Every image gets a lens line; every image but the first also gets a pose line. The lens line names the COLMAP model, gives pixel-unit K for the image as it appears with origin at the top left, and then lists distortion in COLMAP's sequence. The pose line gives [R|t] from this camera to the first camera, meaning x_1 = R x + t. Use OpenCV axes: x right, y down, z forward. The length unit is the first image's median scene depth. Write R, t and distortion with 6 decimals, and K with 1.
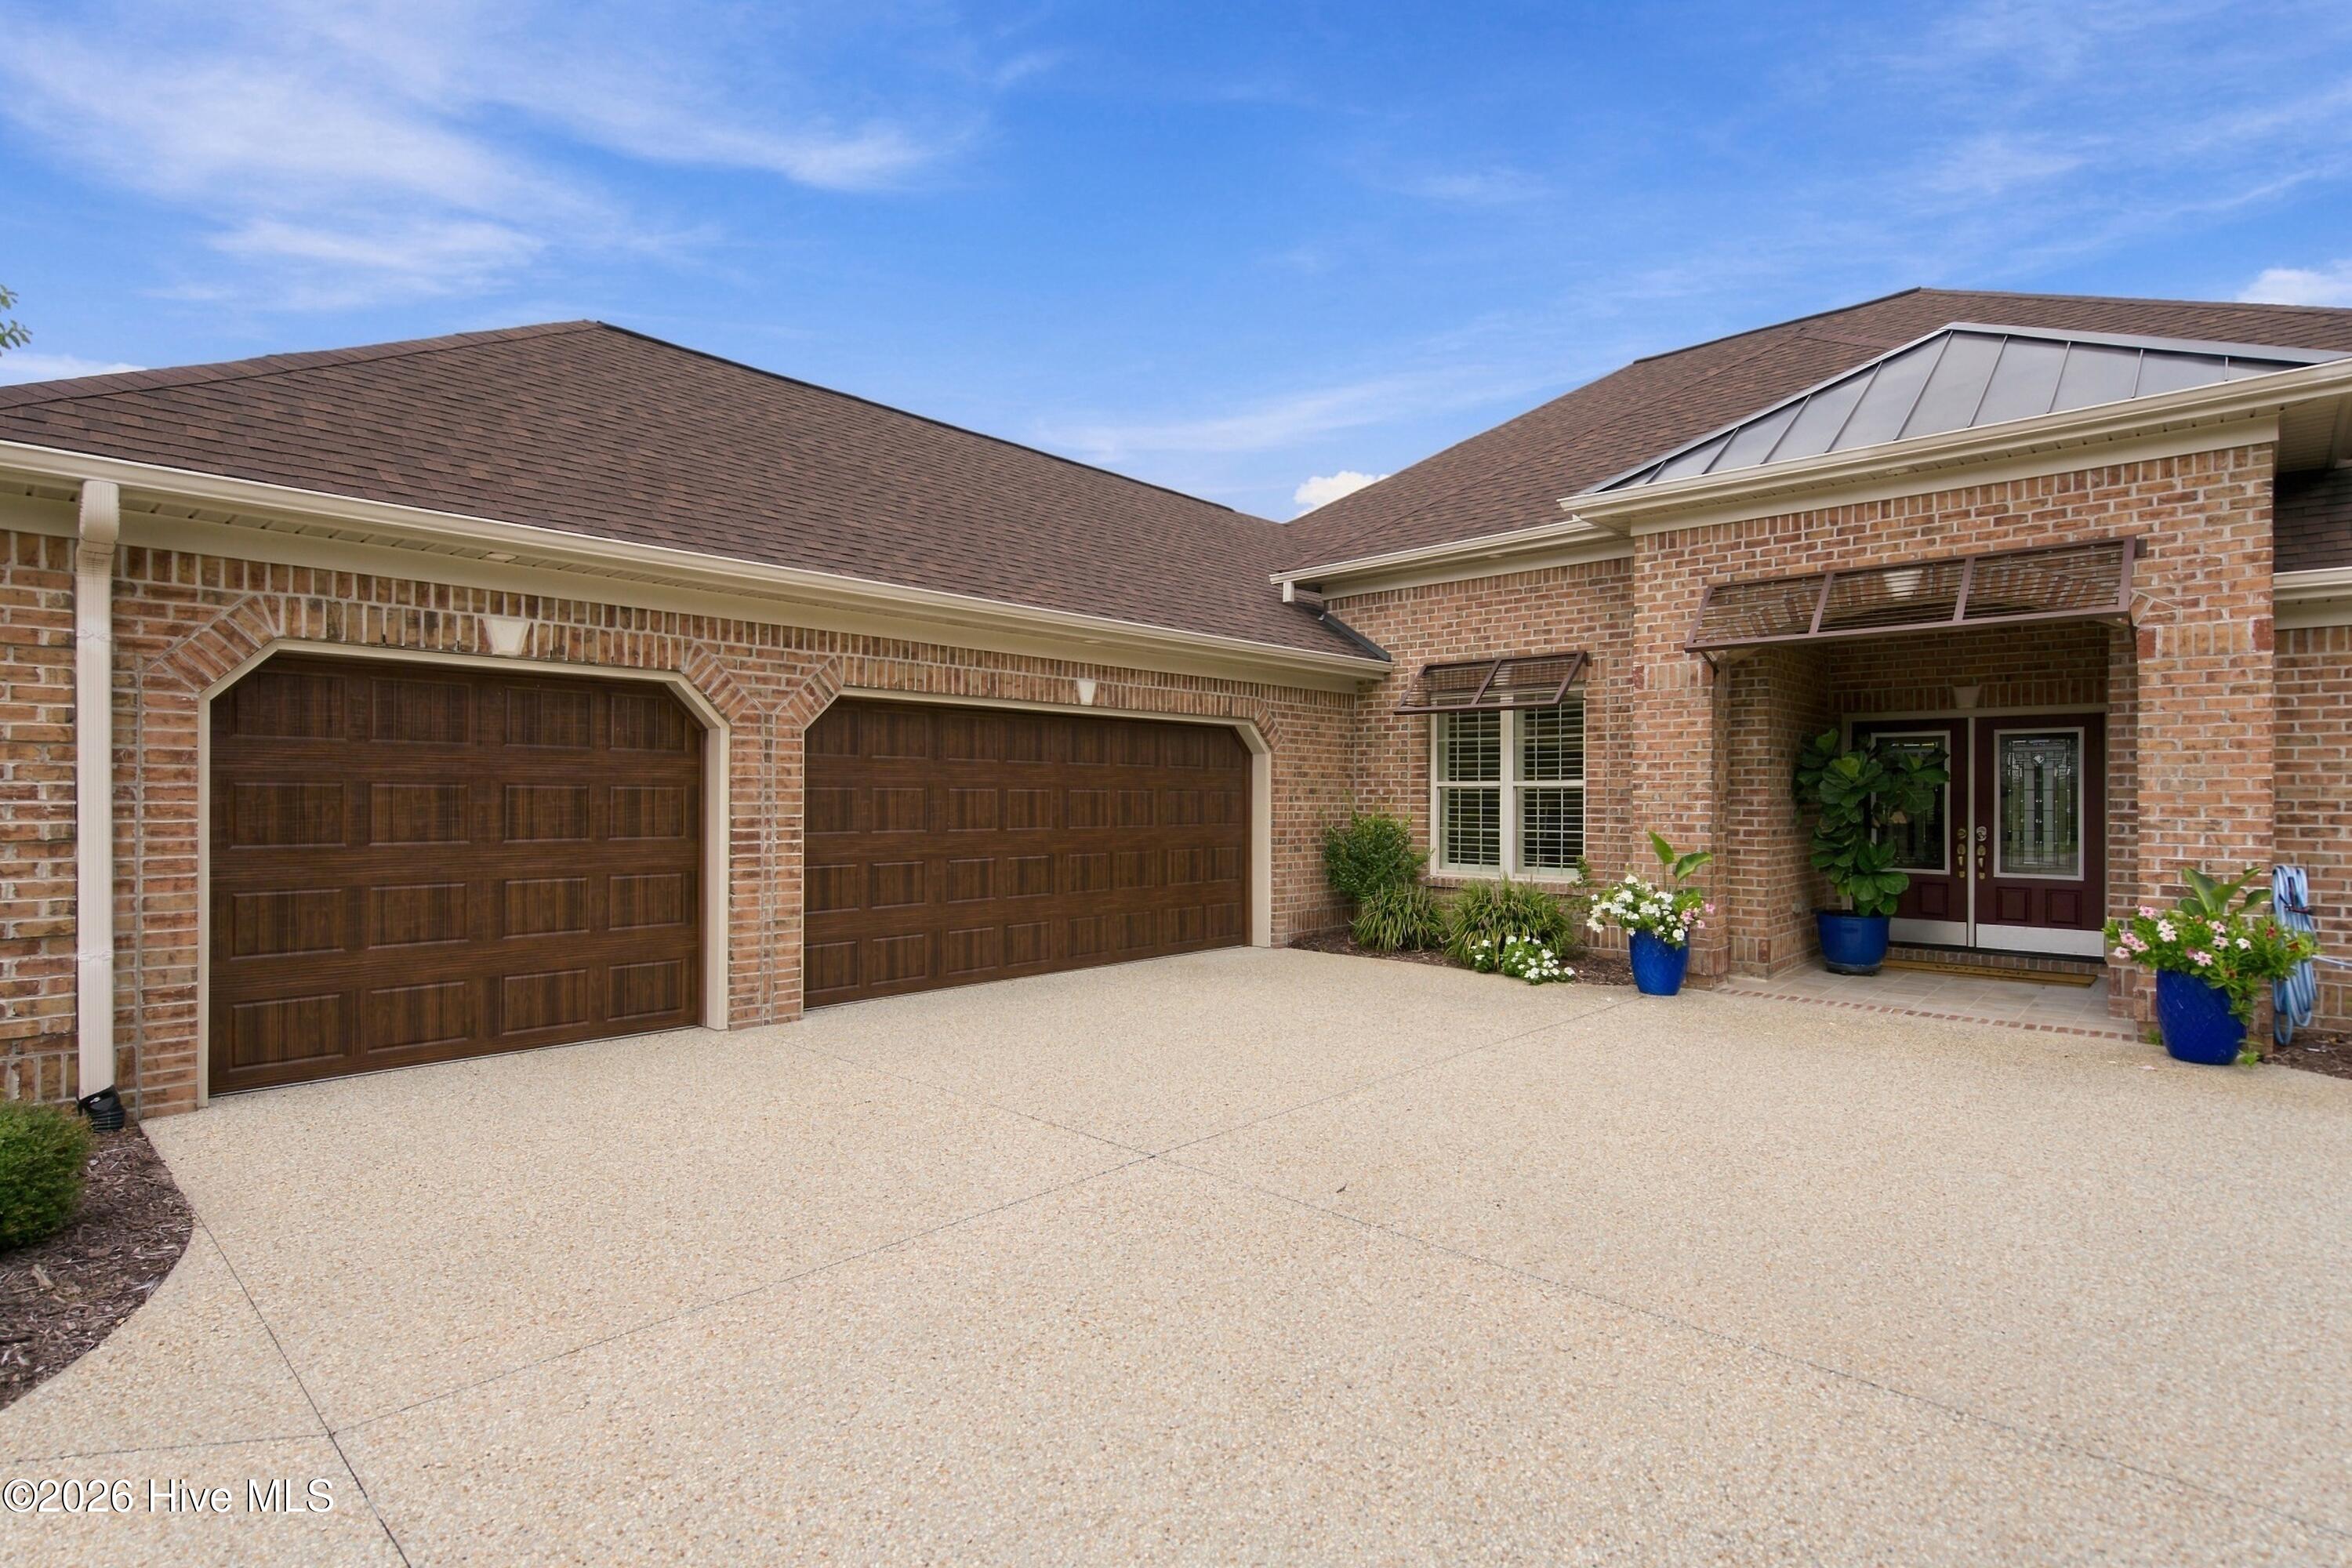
lens RADIAL K [[1141.5, 0, 1184.4], [0, 1141.5, 788.1], [0, 0, 1]] dist [0.006278, 0.002174]
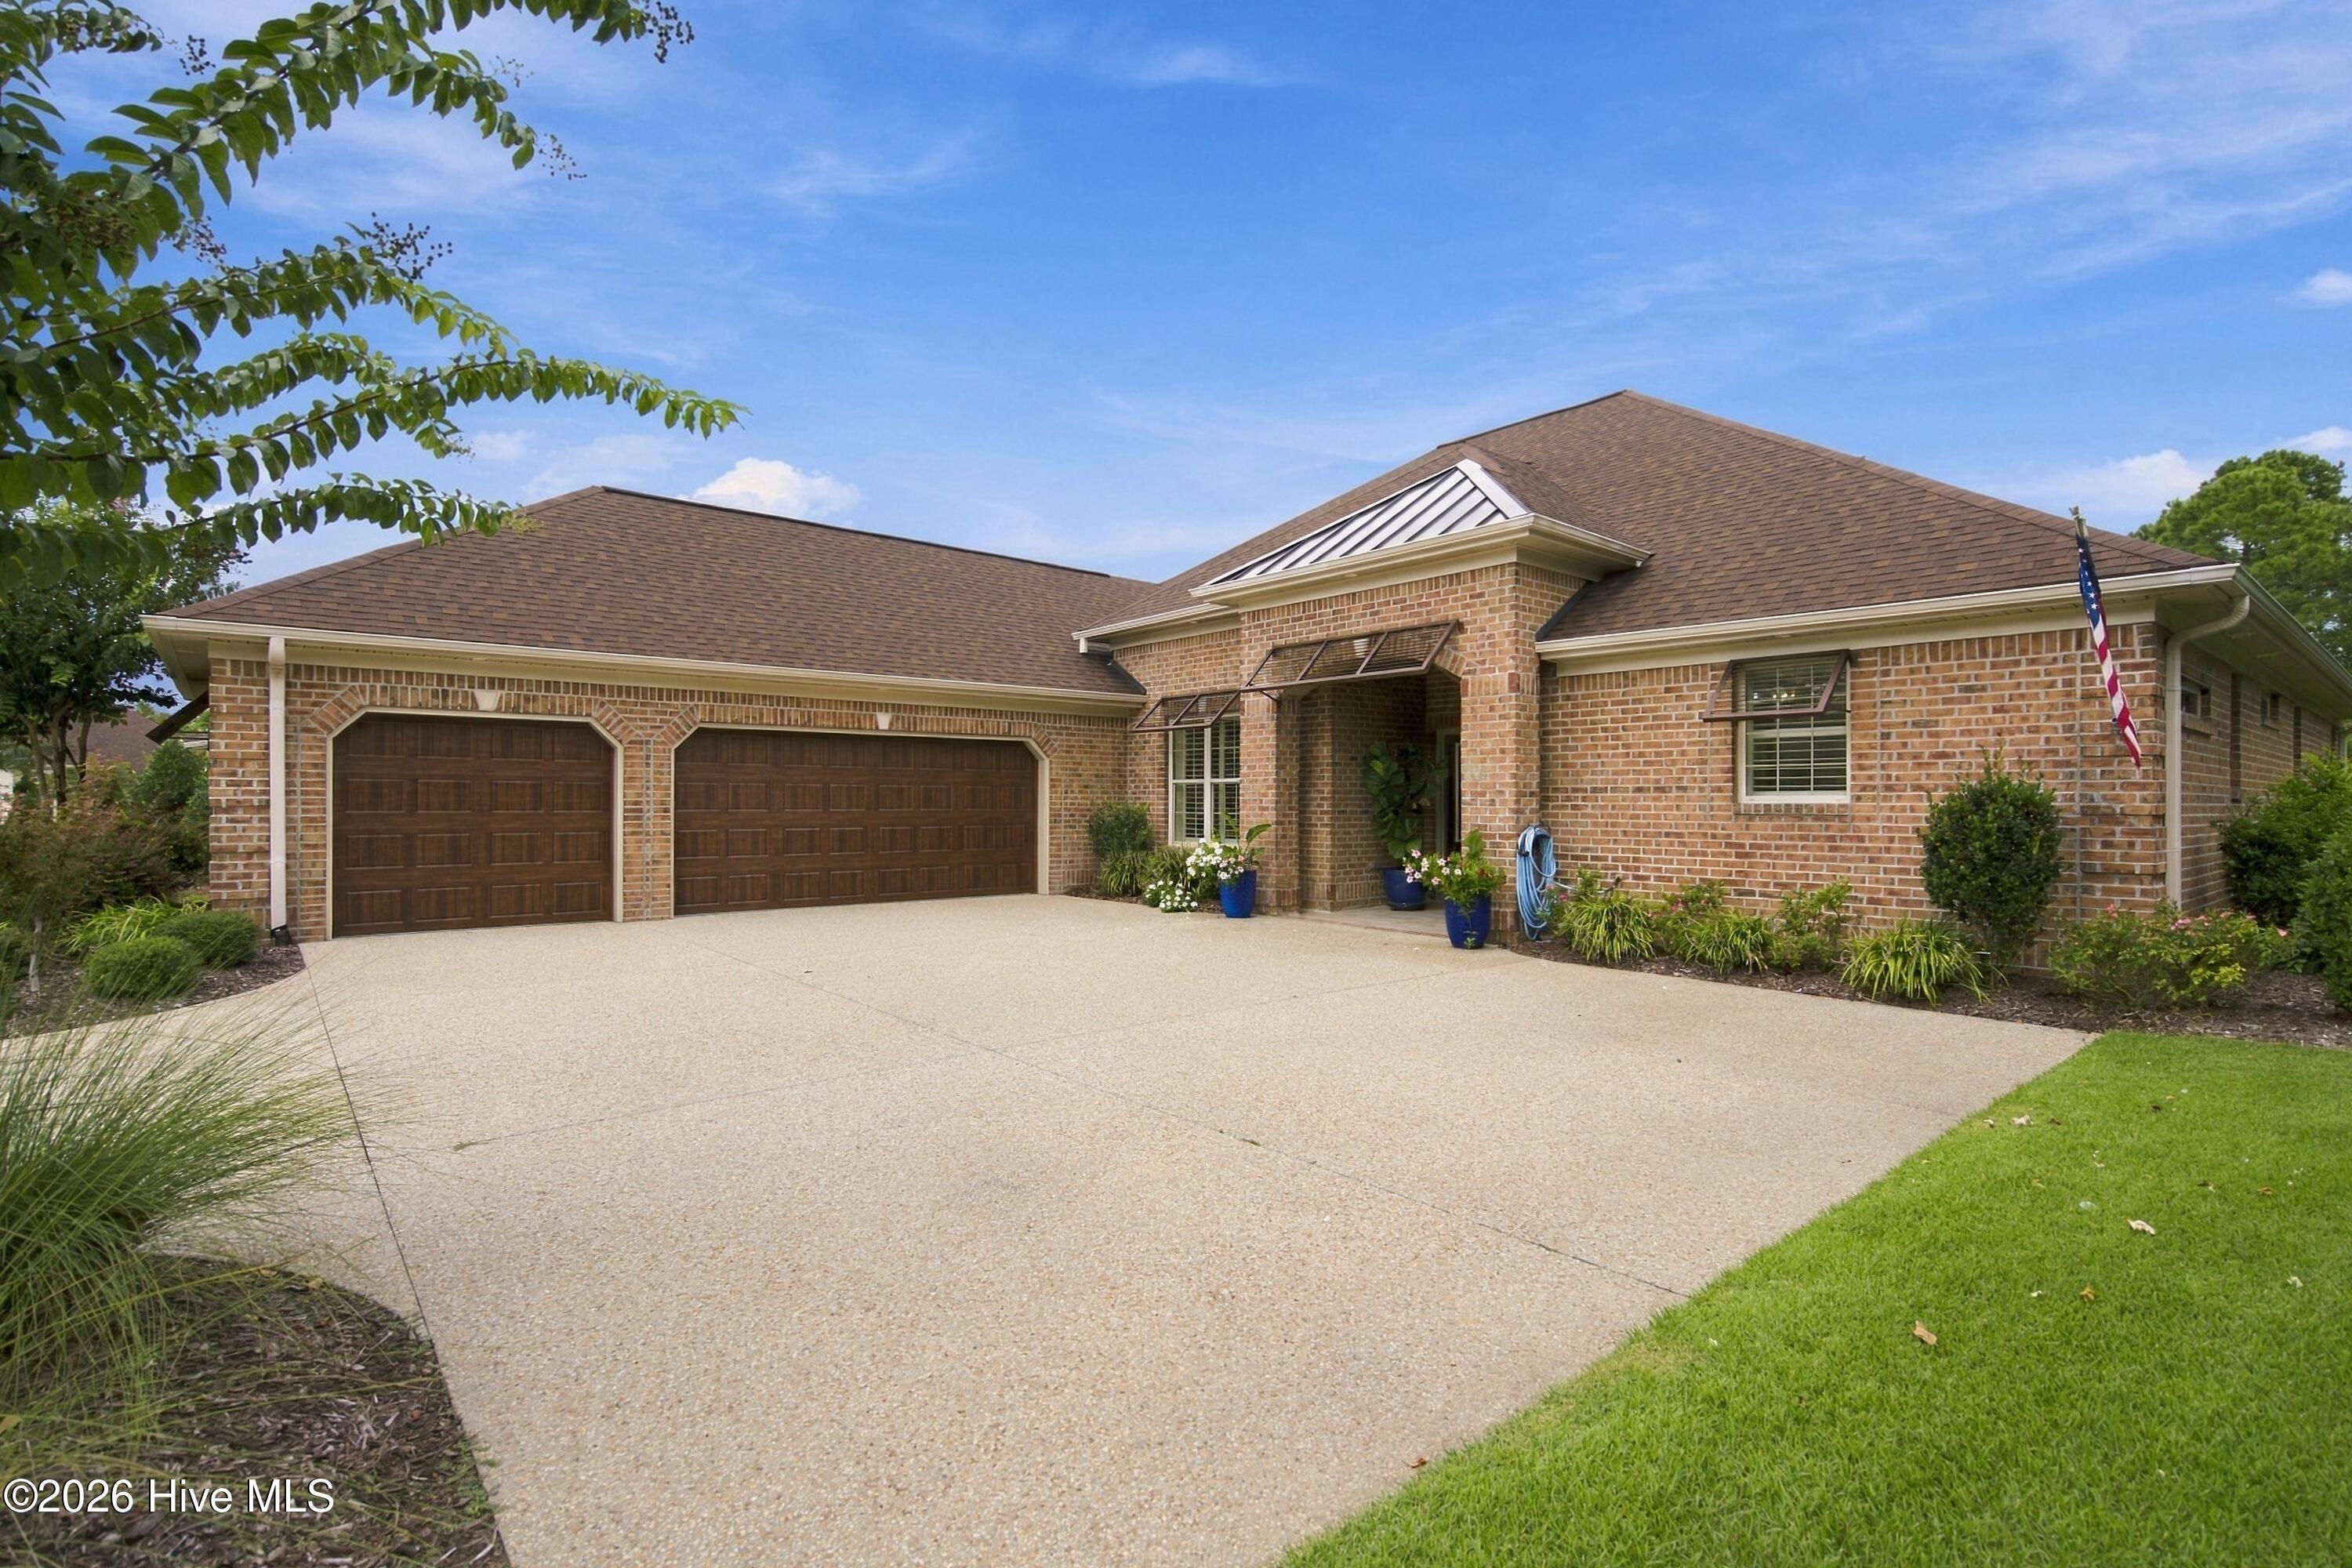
lens RADIAL K [[1093.1, 0, 1177.0], [0, 1093.1, 789.5], [0, 0, 1]] dist [0.021151, -0.002121]
pose [[0.992327, -0.003291, -0.123601, 0.627582], [0.002830, 0.999988, -0.003899, 0.018738], [0.123612, 0.003519, 0.992324, -0.540406]]
